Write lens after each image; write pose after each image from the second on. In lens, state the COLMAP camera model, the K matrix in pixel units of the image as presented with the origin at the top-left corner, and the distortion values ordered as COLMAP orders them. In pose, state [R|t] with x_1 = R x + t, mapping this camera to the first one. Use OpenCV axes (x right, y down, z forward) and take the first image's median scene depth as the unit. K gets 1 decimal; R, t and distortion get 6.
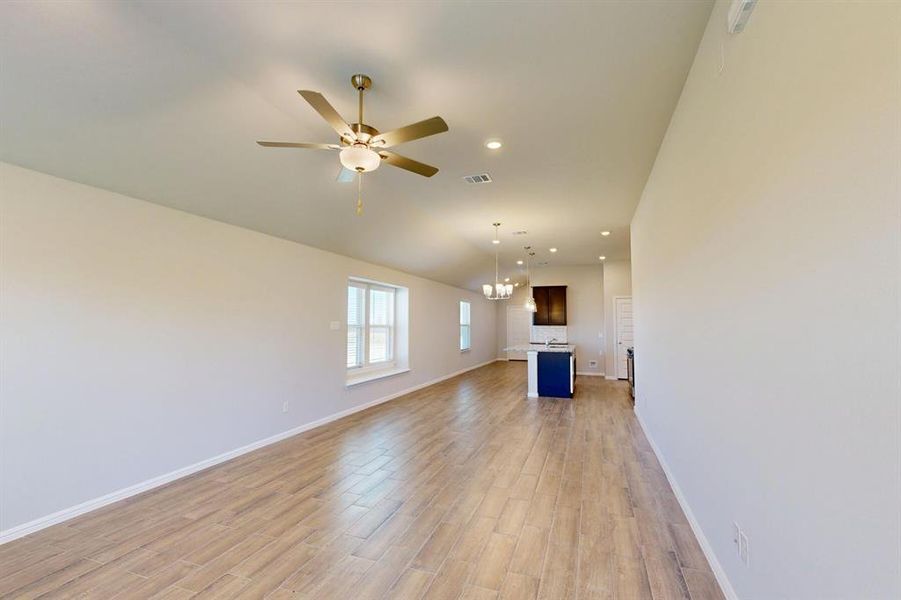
lens RADIAL K [[390.3, 0, 450.2], [0, 390.3, 302.5], [0, 0, 1]] dist [0.000223, 0.000104]
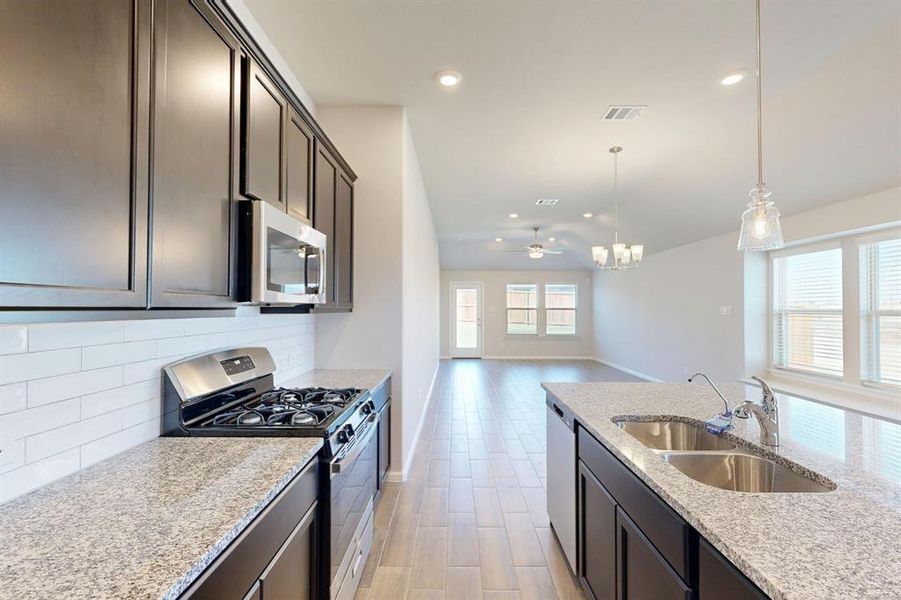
lens RADIAL K [[390.3, 0, 450.2], [0, 390.3, 302.5], [0, 0, 1]] dist [0.000223, 0.000104]
pose [[-0.940020, -0.000740, -0.341119, 0.639749], [0.021386, 0.997903, -0.061099, 0.083611], [0.340449, -0.064730, -0.938032, 1.629094]]
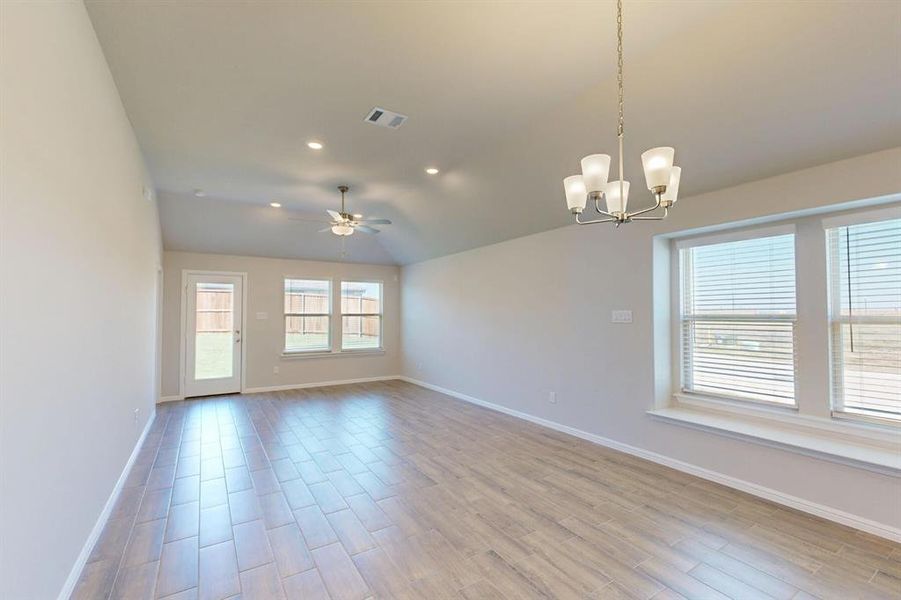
lens RADIAL K [[390.3, 0, 450.2], [0, 390.3, 302.5], [0, 0, 1]] dist [0.000223, 0.000104]
pose [[-0.601125, -0.017081, -0.798973, 0.452075], [0.045458, 0.997422, -0.055525, 0.061304], [0.797861, -0.069697, -0.598798, 1.193619]]
